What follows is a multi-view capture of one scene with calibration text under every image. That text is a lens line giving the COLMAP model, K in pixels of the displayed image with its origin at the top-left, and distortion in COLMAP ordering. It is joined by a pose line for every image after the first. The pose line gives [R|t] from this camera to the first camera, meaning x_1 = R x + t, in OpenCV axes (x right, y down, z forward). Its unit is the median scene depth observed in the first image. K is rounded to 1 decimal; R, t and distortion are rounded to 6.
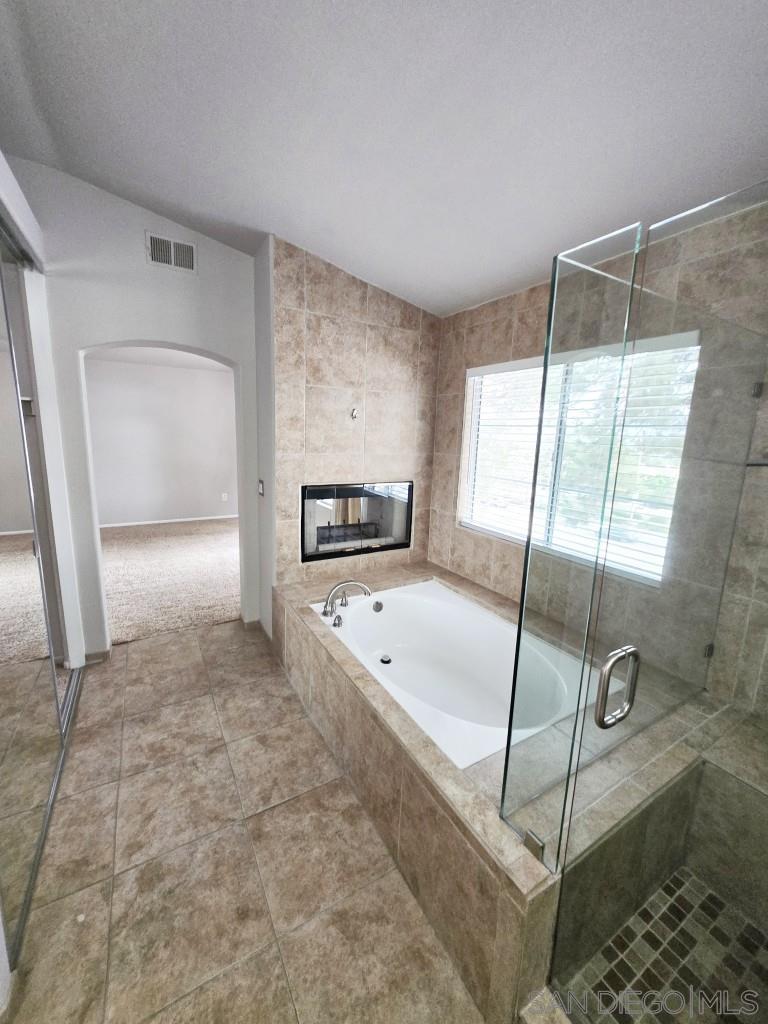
lens RADIAL K [[400.6, 0, 380.2], [0, 400.6, 511.7], [0, 0, 1]] dist [-0.001261, -0.000042]
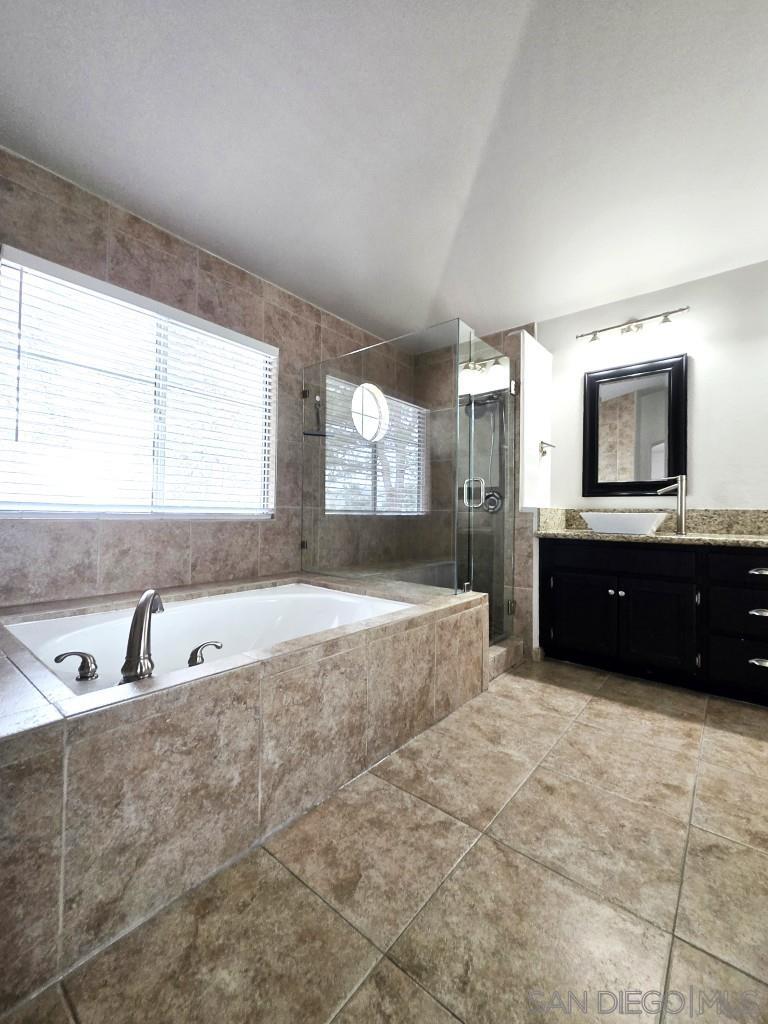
lens RADIAL K [[400.6, 0, 381.7], [0, 400.6, 505.5], [0, 0, 1]] dist [-0.001261, -0.000042]
pose [[-0.318633, -0.030971, 0.947372, -0.876279], [0.154964, 0.984317, 0.084298, 0.097762], [-0.935125, 0.173669, -0.308836, 1.204192]]
